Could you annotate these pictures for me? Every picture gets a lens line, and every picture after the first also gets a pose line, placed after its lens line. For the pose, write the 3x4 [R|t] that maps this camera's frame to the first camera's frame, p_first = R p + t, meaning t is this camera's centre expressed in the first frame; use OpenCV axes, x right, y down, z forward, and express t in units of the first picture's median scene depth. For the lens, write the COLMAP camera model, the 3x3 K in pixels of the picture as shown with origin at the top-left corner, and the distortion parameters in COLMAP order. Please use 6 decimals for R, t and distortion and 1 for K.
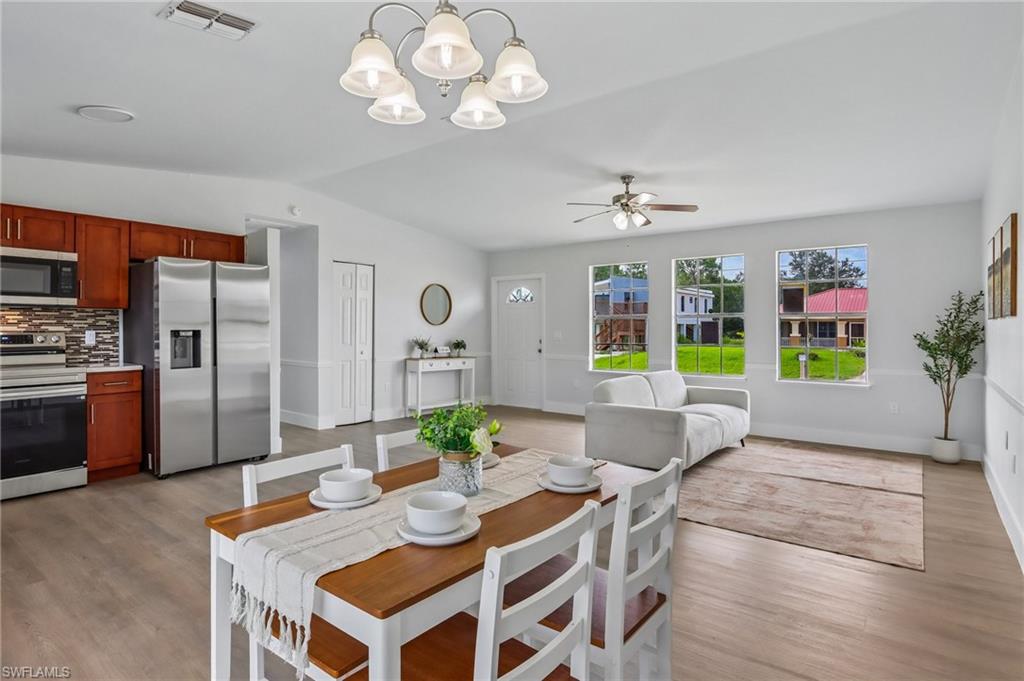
lens RADIAL K [[544.8, 0, 503.2], [0, 544.8, 325.5], [0, 0, 1]] dist [-0.012123, 0.000555]
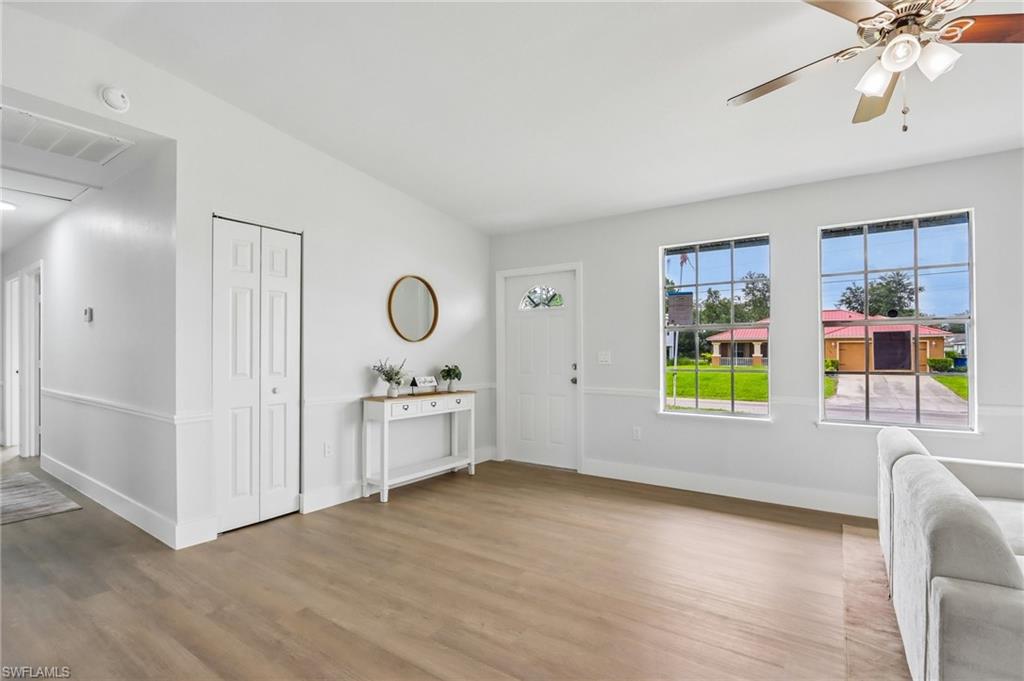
lens RADIAL K [[478.4, 0, 494.7], [0, 478.4, 346.2], [0, 0, 1]] dist [-0.005850, -0.000293]
pose [[0.999071, -0.004675, 0.042836, -0.062994], [0.004884, 0.999977, -0.004759, 0.008547], [-0.042813, 0.004964, 0.999071, 0.522131]]
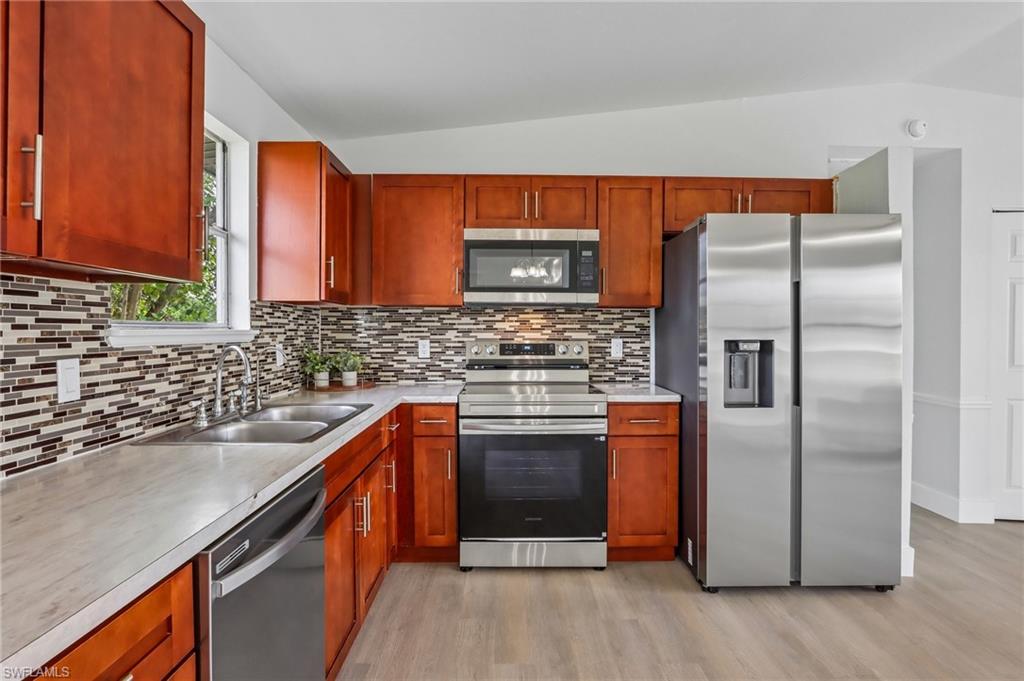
lens RADIAL K [[532.5, 0, 507.4], [0, 532.5, 335.0], [0, 0, 1]] dist [-0.015075, 0.001117]
pose [[0.629107, 0.005907, -0.777296, -0.204269], [-0.001322, 0.999978, 0.006529, -0.000116], [0.777318, -0.003080, 0.629101, 0.297804]]
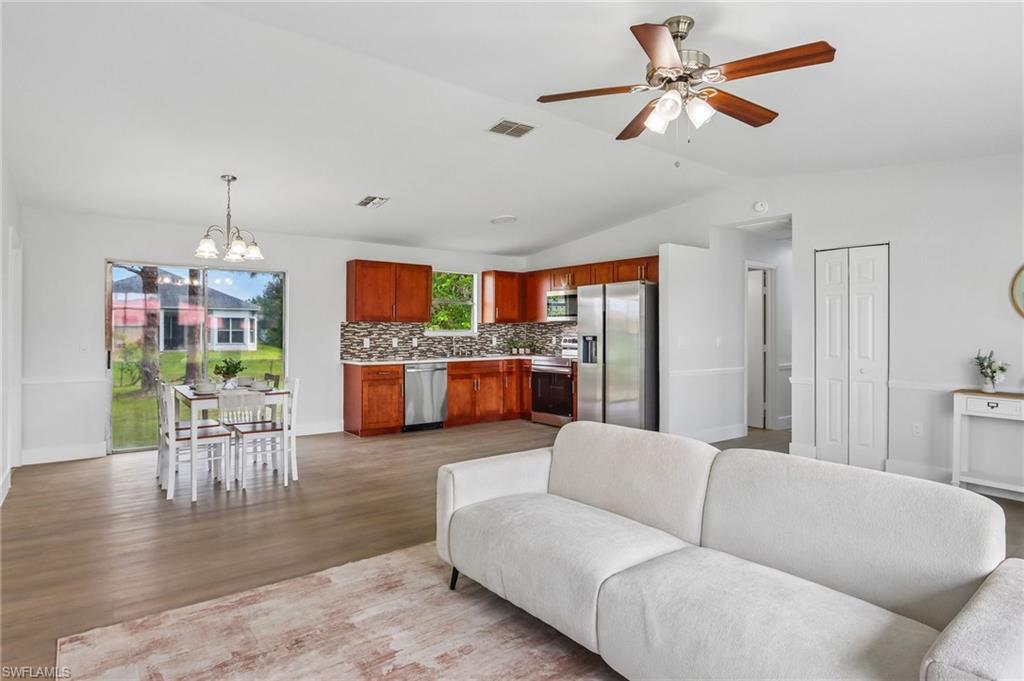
lens RADIAL K [[544.8, 0, 491.9], [0, 544.8, 332.9], [0, 0, 1]] dist [-0.012123, 0.000555]
pose [[-0.249365, -0.003423, -0.968404, 0.549141], [-0.002439, 0.999993, -0.002907, 0.003506], [0.968407, 0.001637, -0.249371, 0.718849]]
